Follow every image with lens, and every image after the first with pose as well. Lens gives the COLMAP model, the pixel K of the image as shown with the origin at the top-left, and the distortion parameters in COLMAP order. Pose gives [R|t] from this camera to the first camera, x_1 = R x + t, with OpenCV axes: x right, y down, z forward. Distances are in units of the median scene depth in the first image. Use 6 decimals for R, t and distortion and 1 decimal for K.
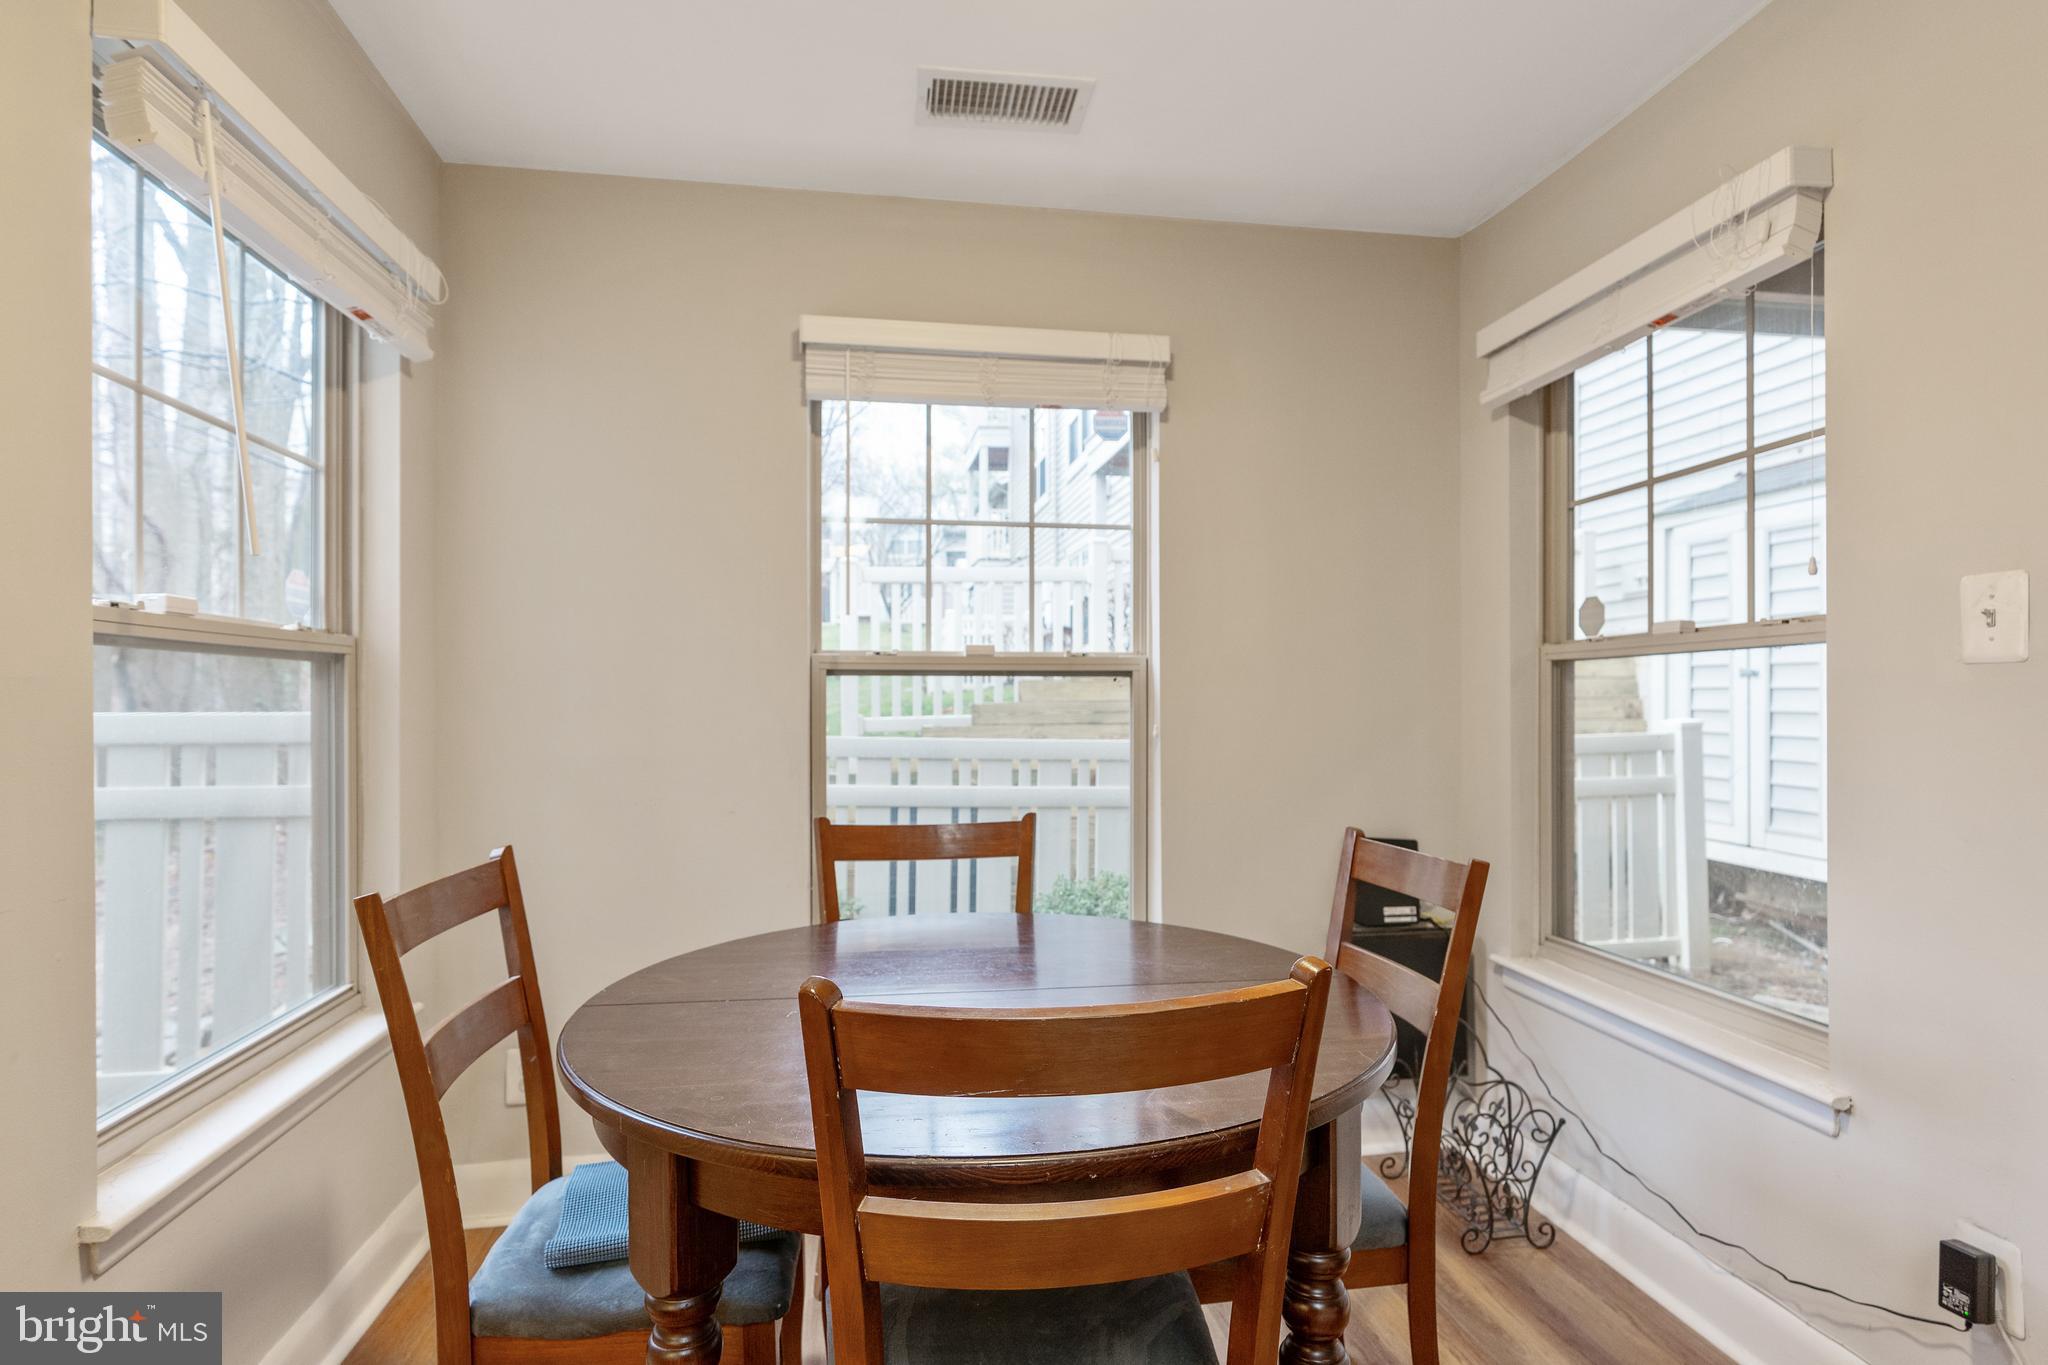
lens RADIAL K [[1066.5, 0, 1014.5], [0, 1066.5, 693.9], [0, 0, 1]] dist [-0.004930, 0.002560]
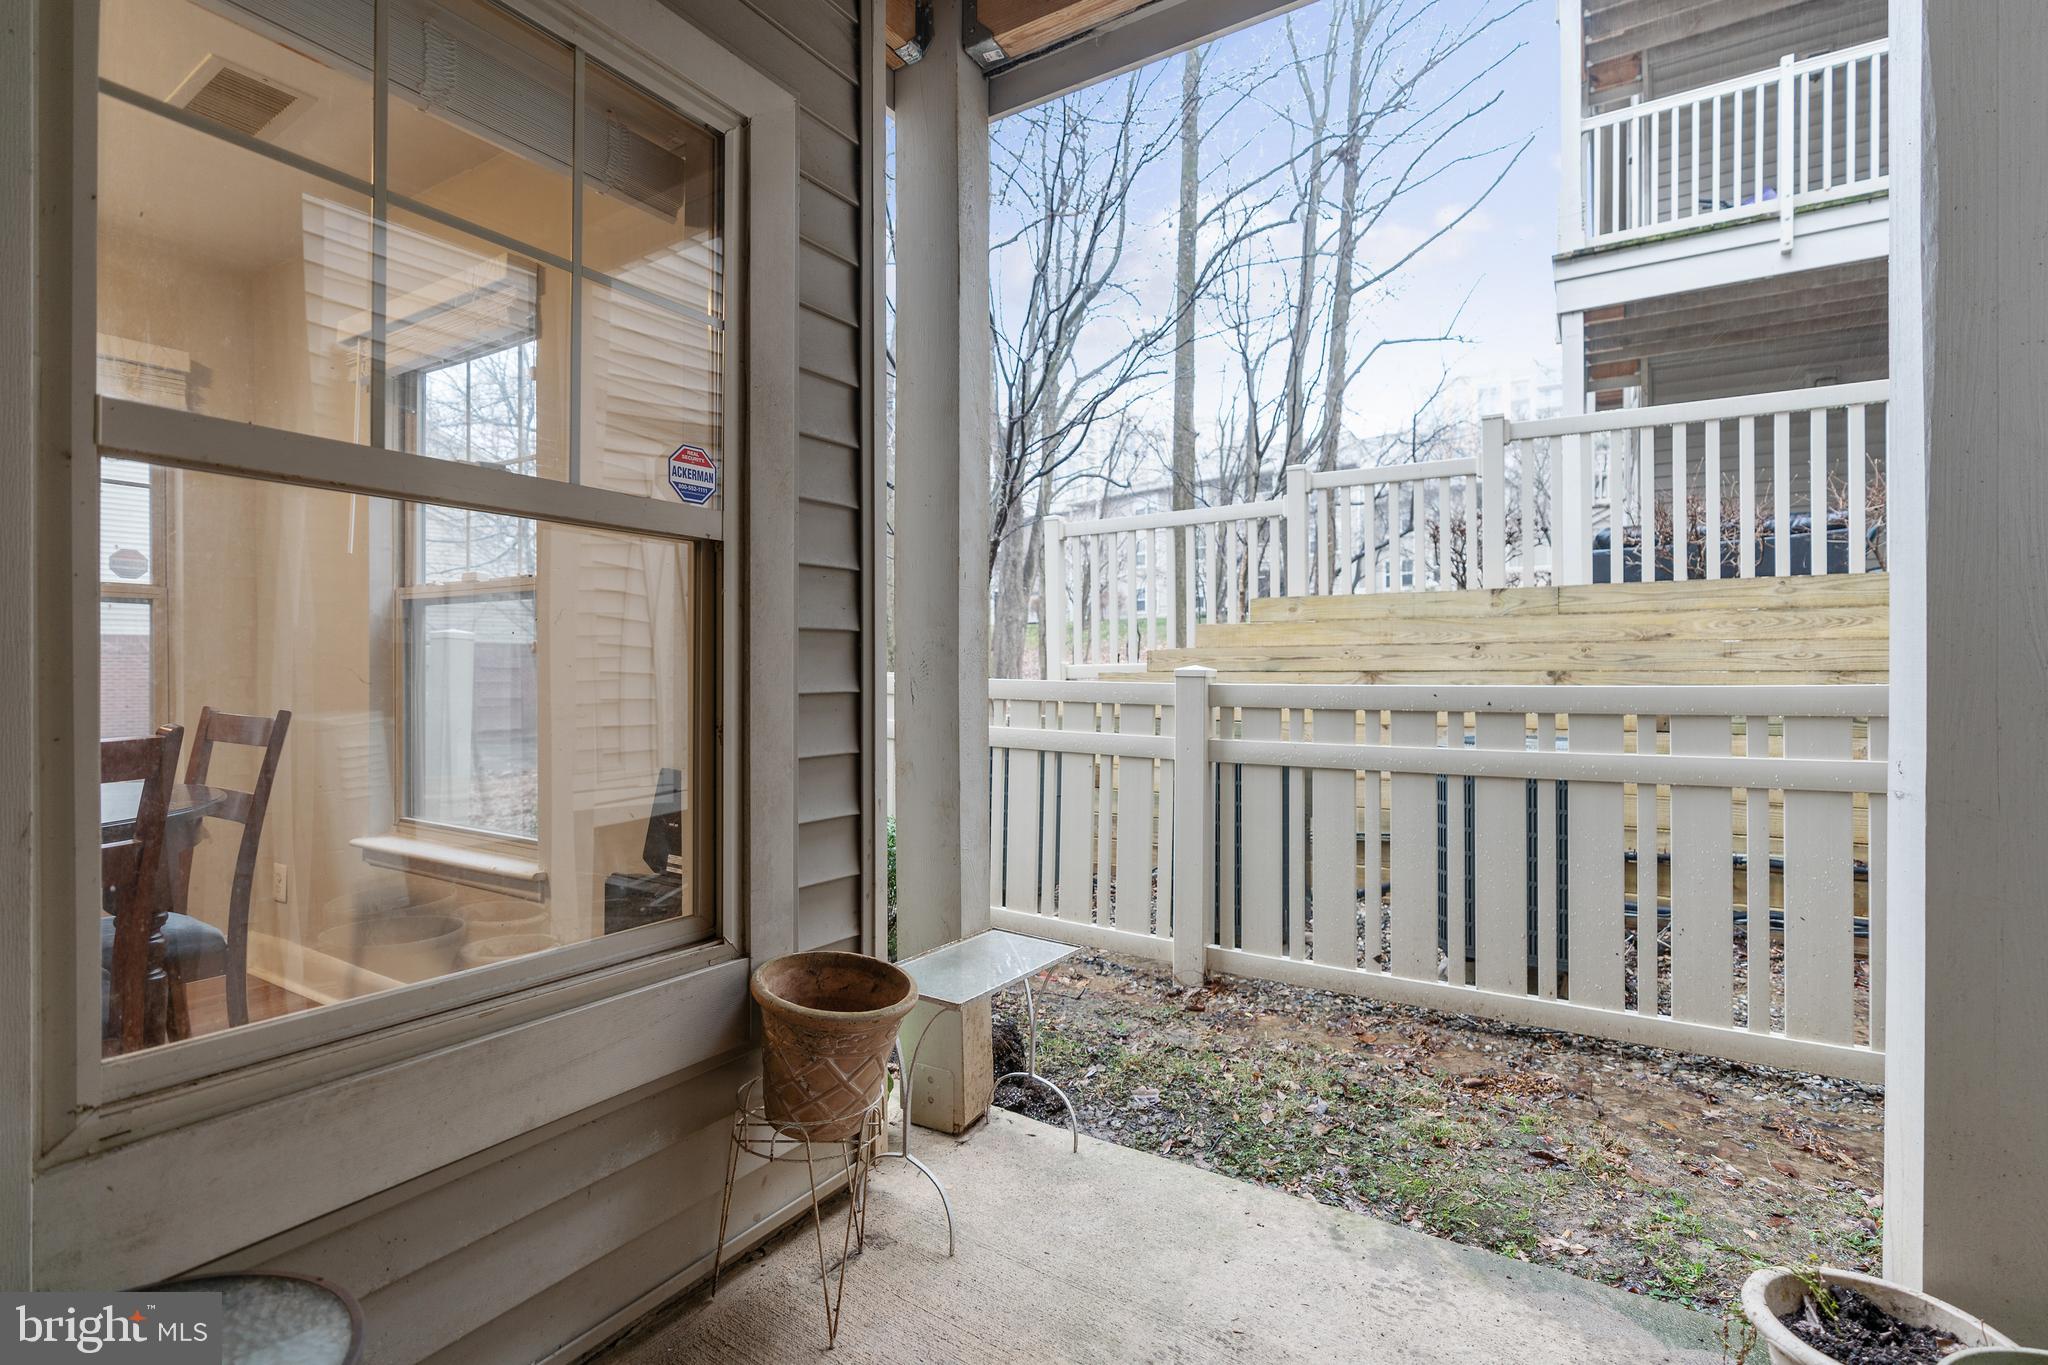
lens RADIAL K [[939.8, 0, 1001.6], [0, 939.8, 662.0], [0, 0, 1]] dist [-0.009374, 0.004127]
pose [[0.745690, -0.001173, -0.666292, 1.298143], [0.000591, 0.999999, -0.001098, 0.060863], [0.666293, 0.000425, 0.745690, 0.774665]]
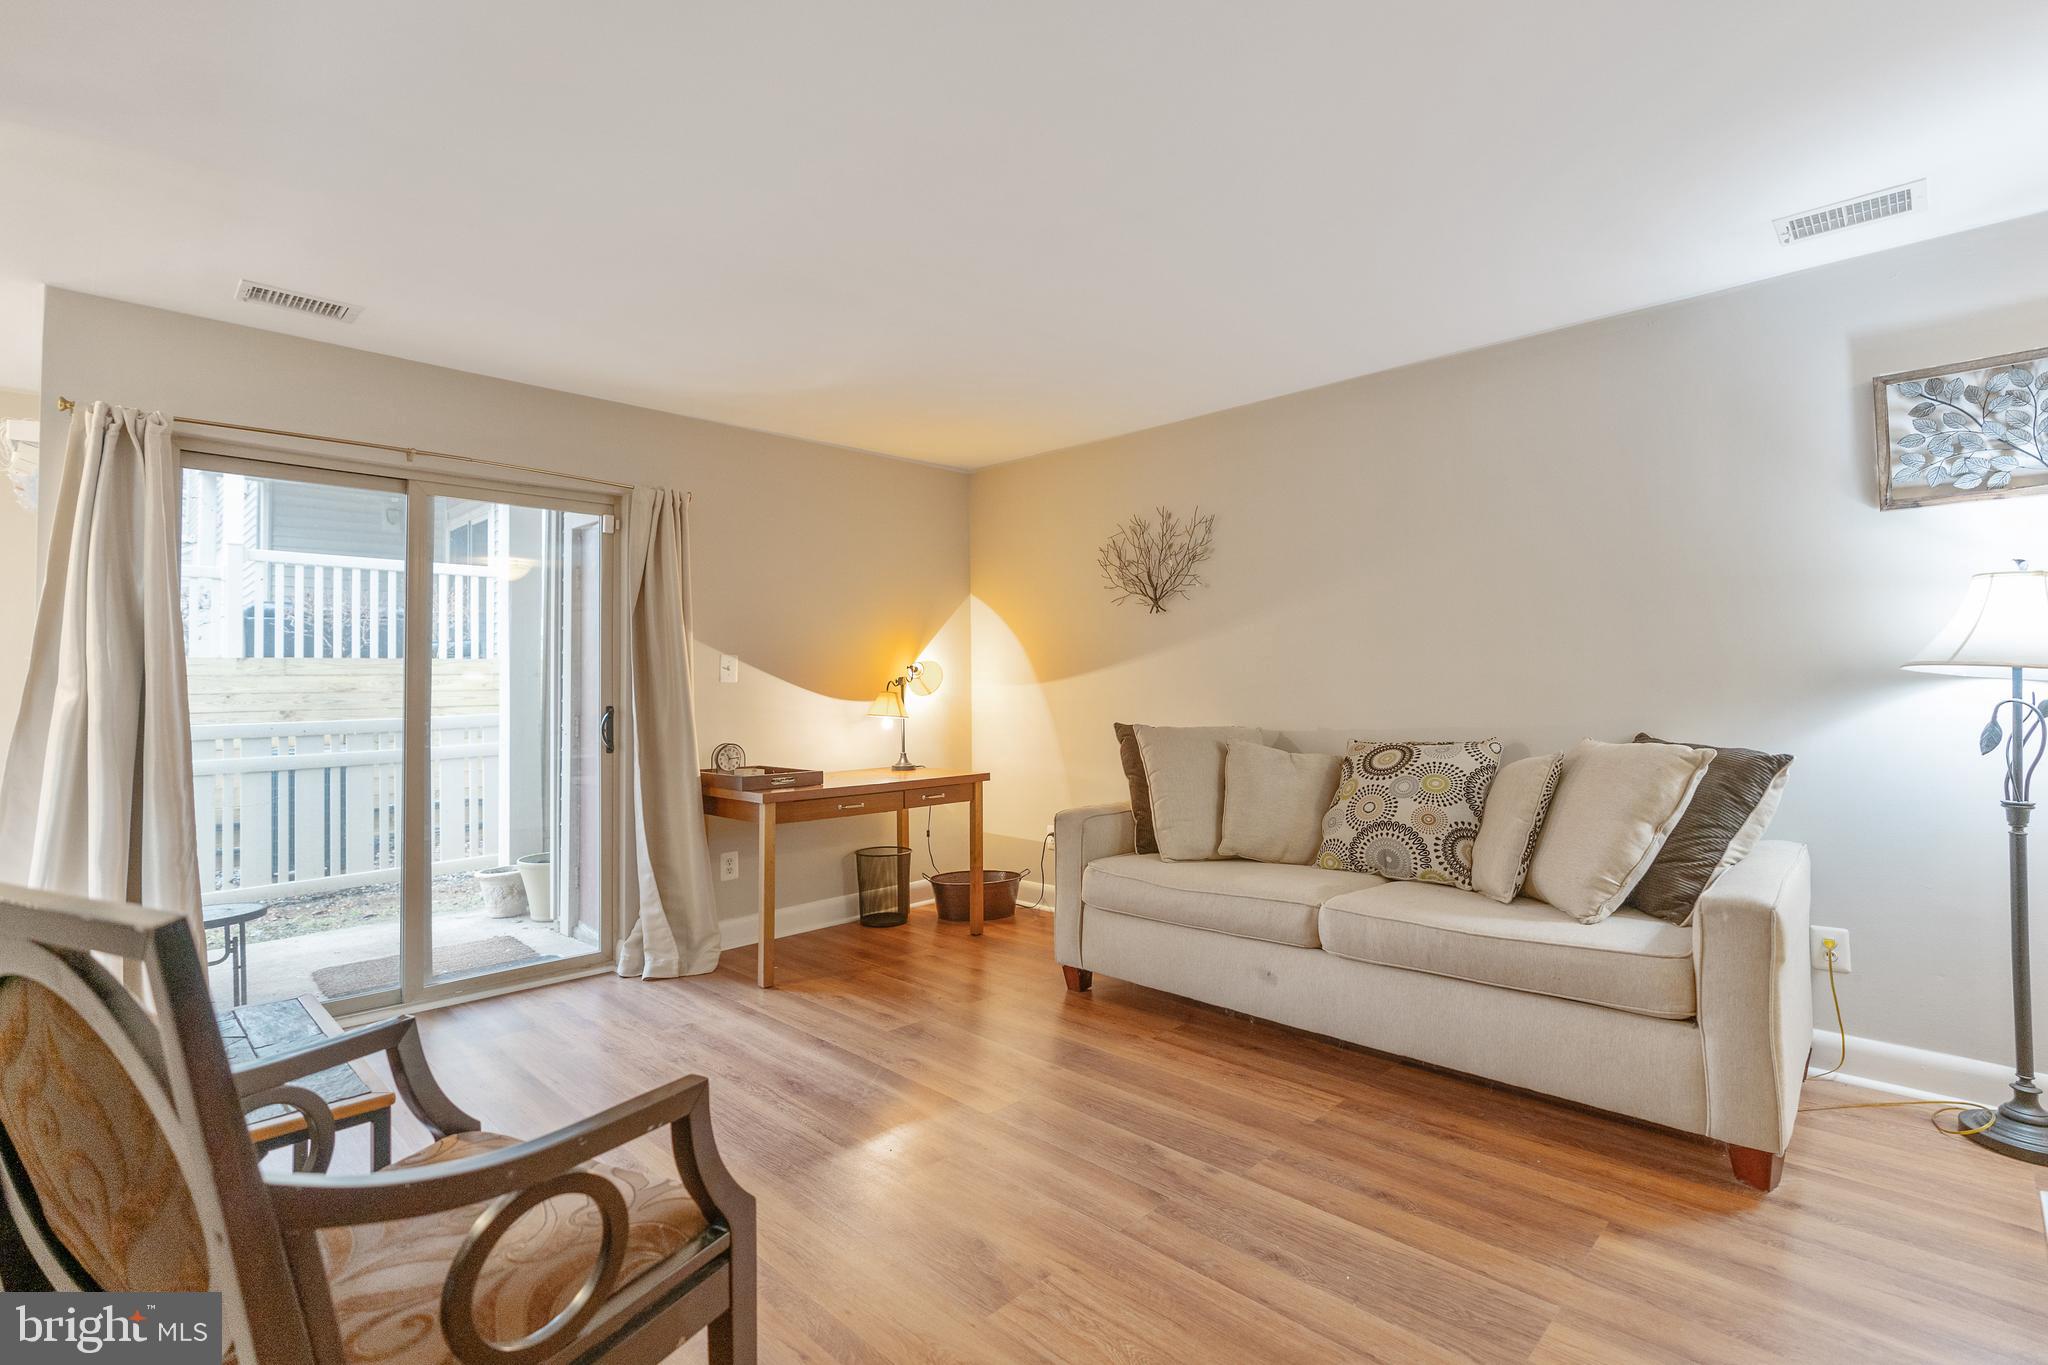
lens RADIAL K [[939.8, 0, 1036.8], [0, 939.8, 649.4], [0, 0, 1]] dist [-0.009374, 0.004127]
pose [[0.802047, 0.009215, 0.597190, 0.979367], [0.010968, 0.999485, -0.030152, -0.012310], [-0.597160, 0.030734, 0.801533, -1.189933]]
